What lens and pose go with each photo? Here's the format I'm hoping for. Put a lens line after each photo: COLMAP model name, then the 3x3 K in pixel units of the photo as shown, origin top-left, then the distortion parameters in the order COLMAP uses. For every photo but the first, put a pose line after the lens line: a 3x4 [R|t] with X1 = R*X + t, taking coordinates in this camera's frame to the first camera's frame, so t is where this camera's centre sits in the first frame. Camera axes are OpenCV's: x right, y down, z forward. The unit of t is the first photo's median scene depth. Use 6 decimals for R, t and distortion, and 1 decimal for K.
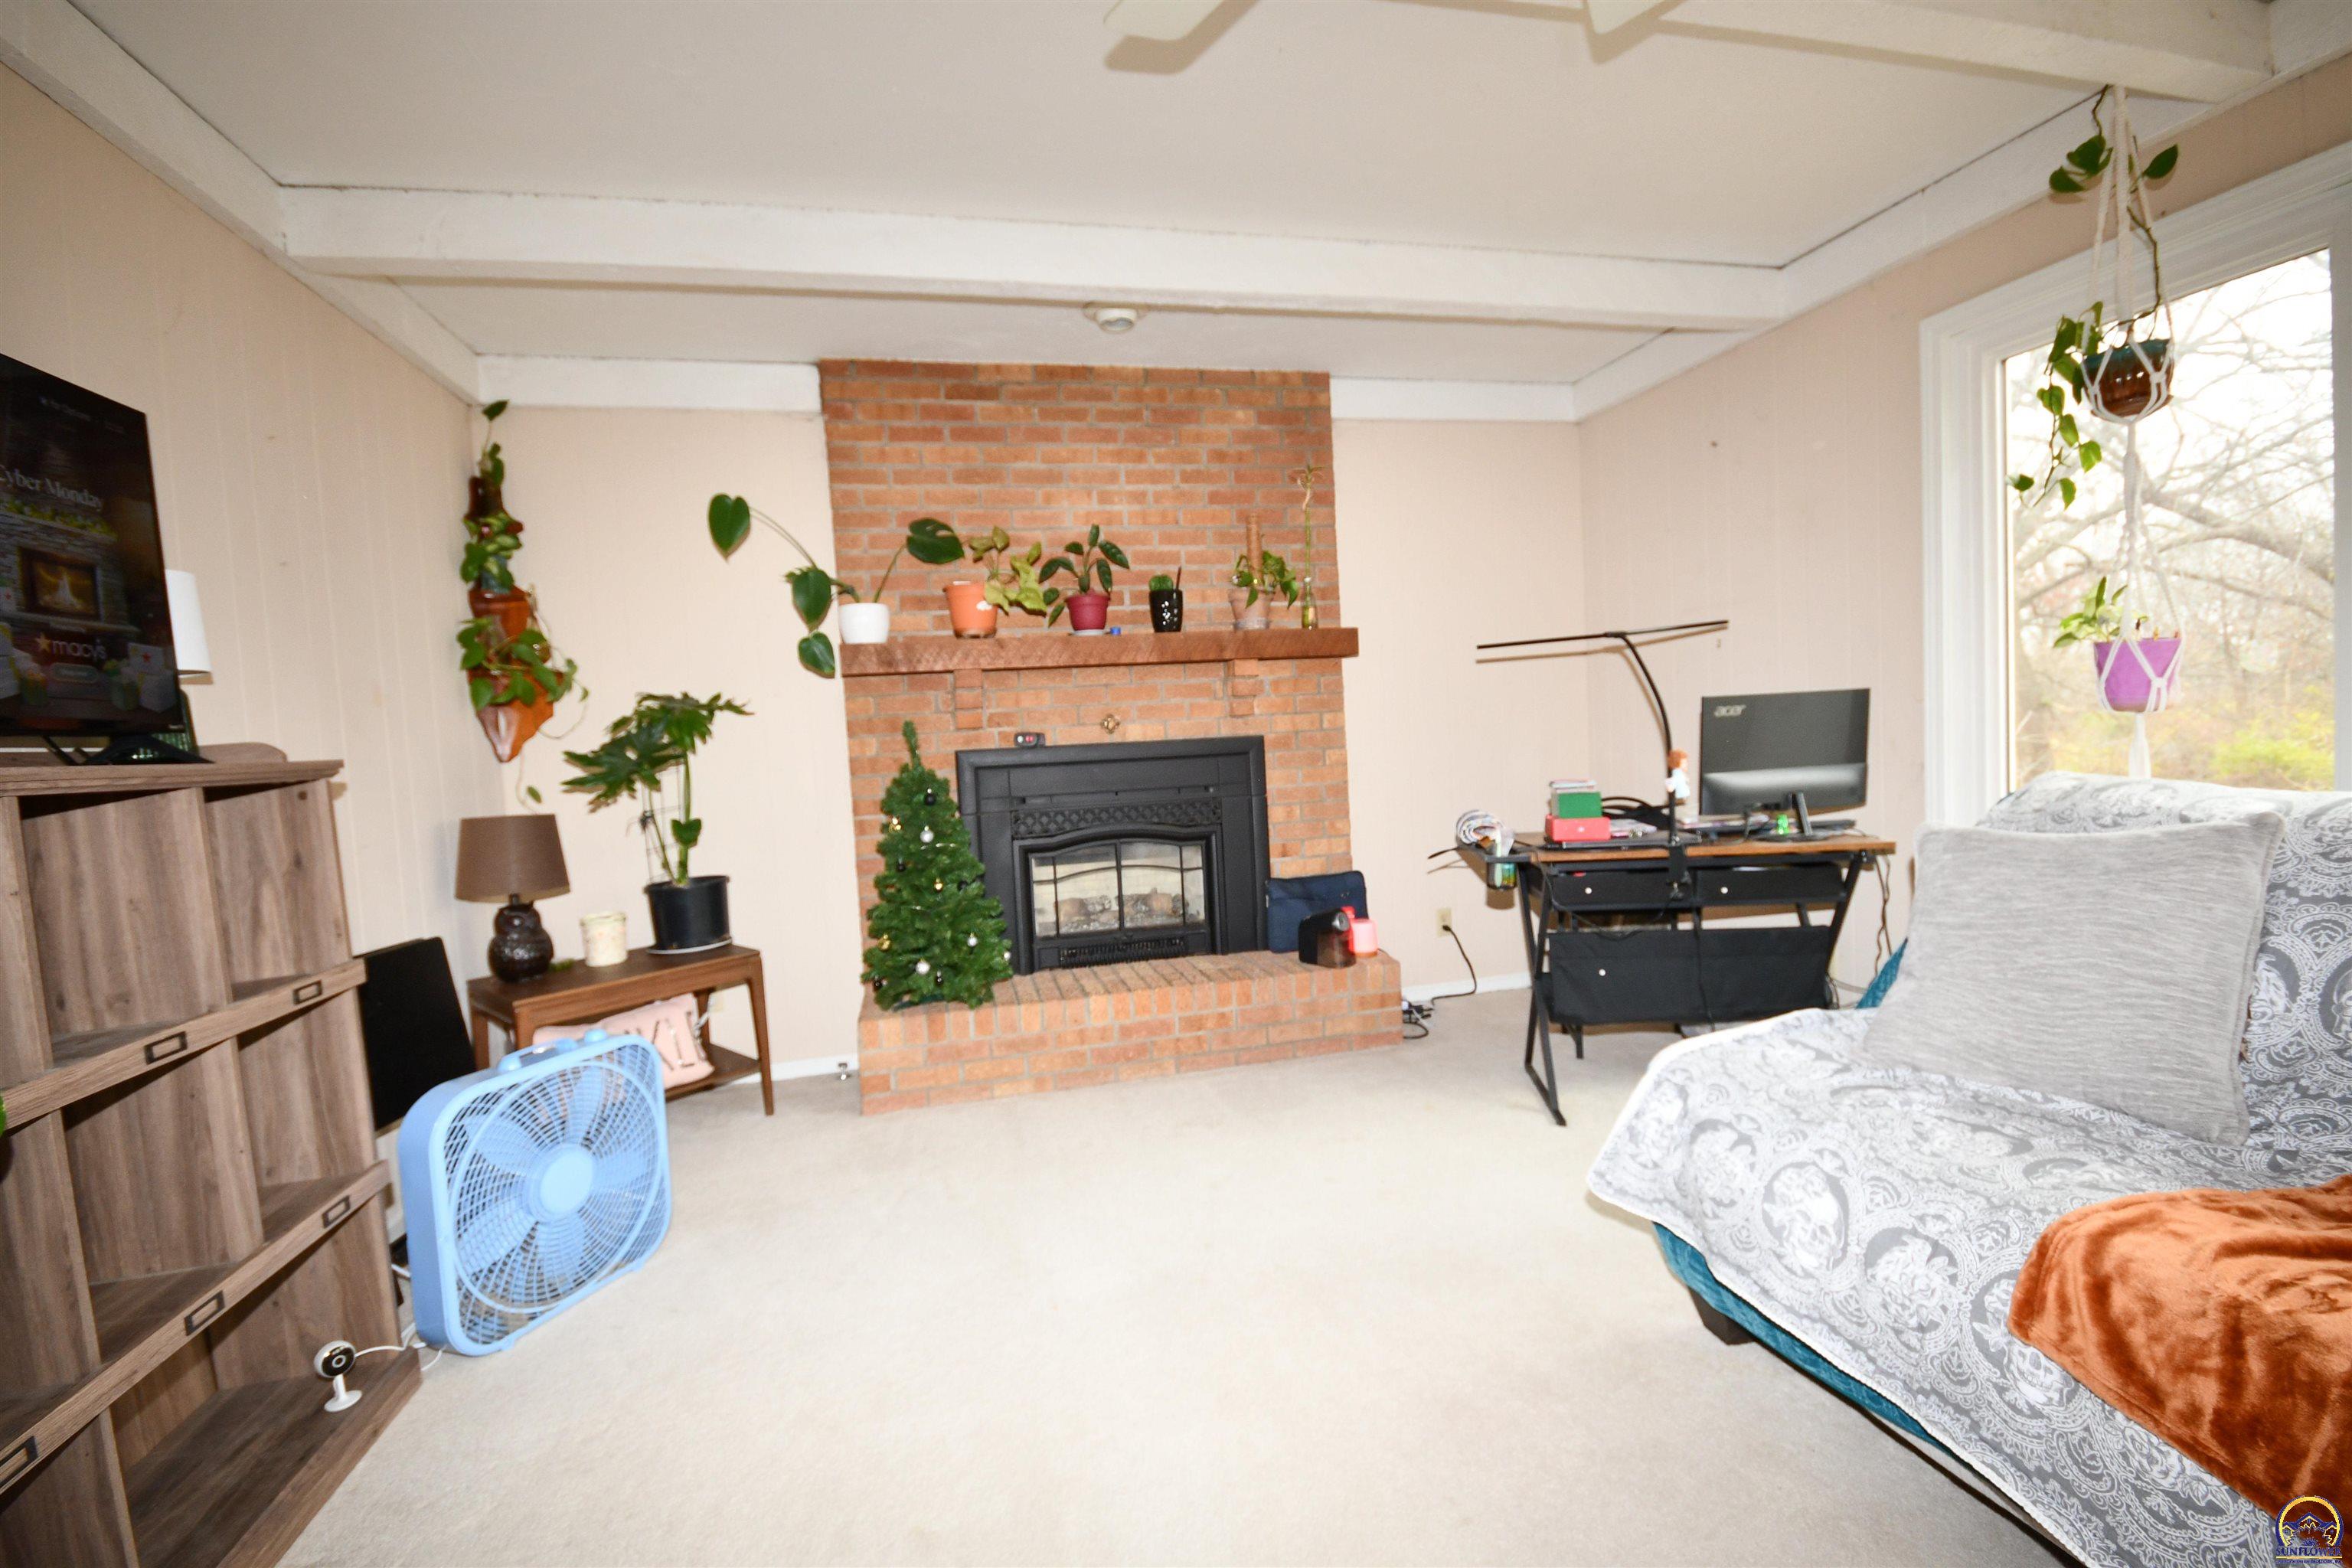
lens RADIAL K [[1010.1, 0, 1176.0], [0, 1010.1, 784.0], [0, 0, 1]] dist [-0.001408, -0.000171]
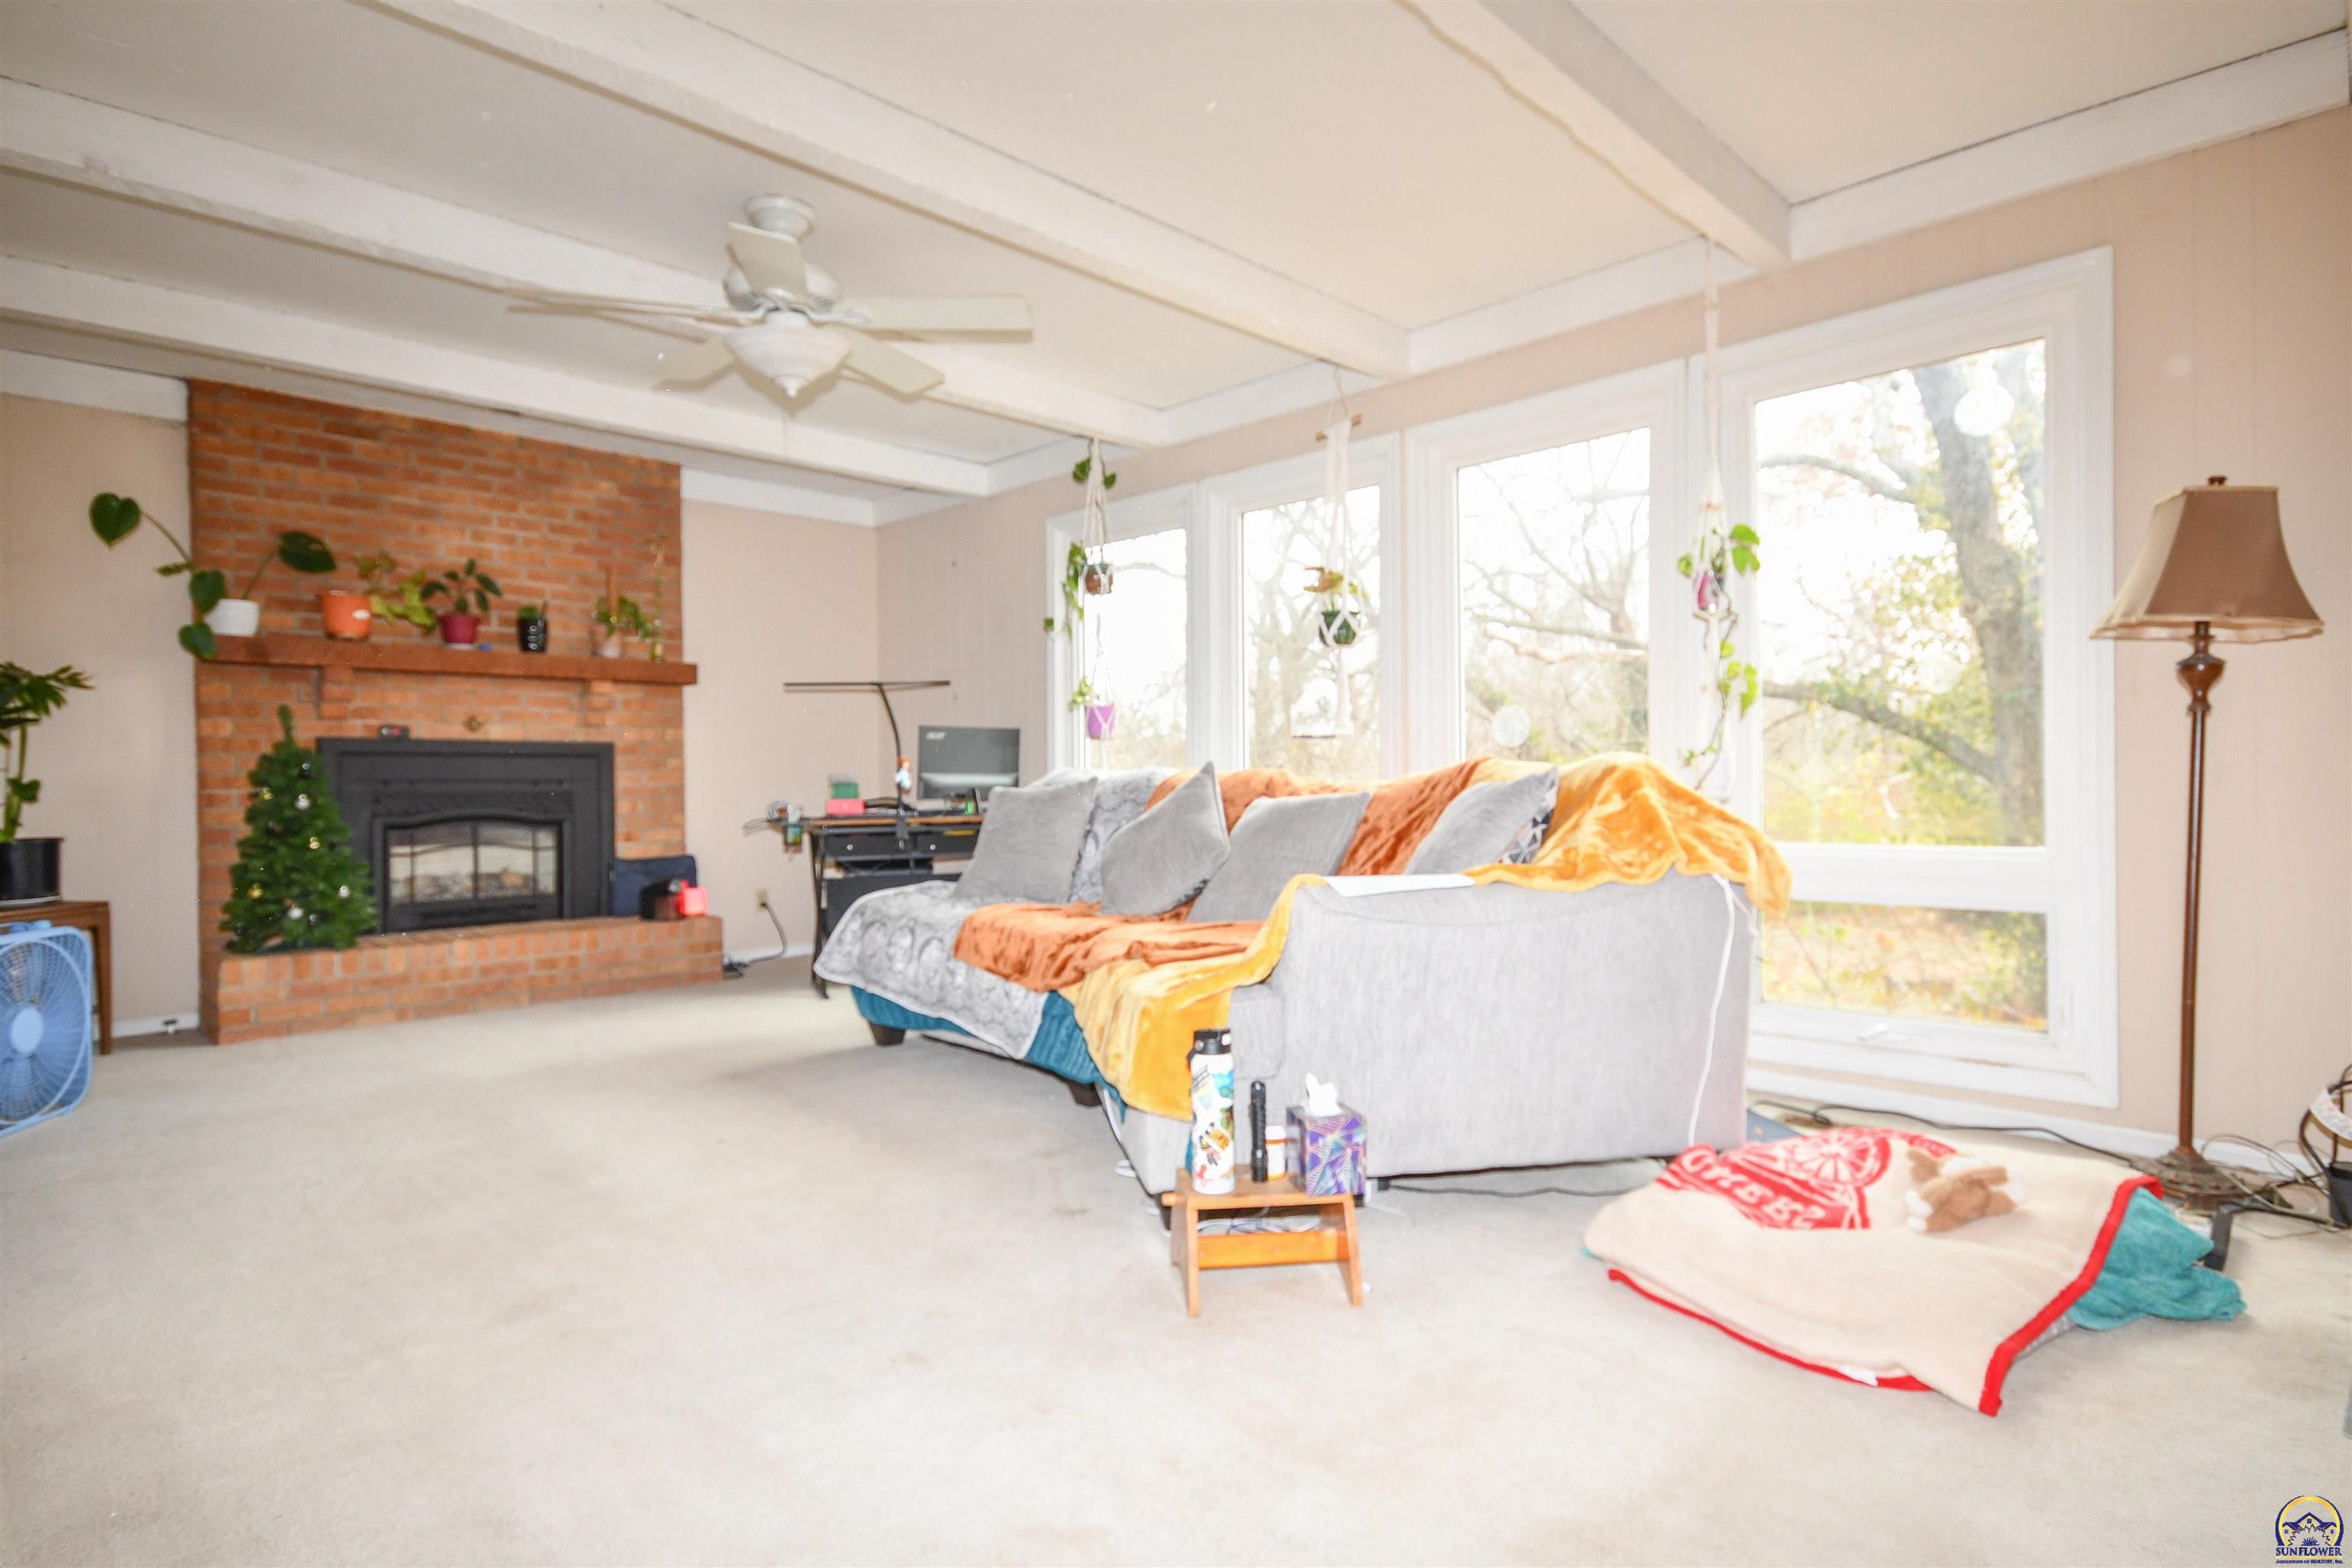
lens RADIAL K [[1227.3, 0, 1174.0], [0, 1227.3, 786.7], [0, 0, 1]] dist [0.018141, 0.000056]
pose [[0.854058, 0.043034, 0.518395, -0.113880], [-0.008596, 0.997604, -0.068652, 0.109206], [-0.520107, 0.054176, 0.852381, -0.677703]]
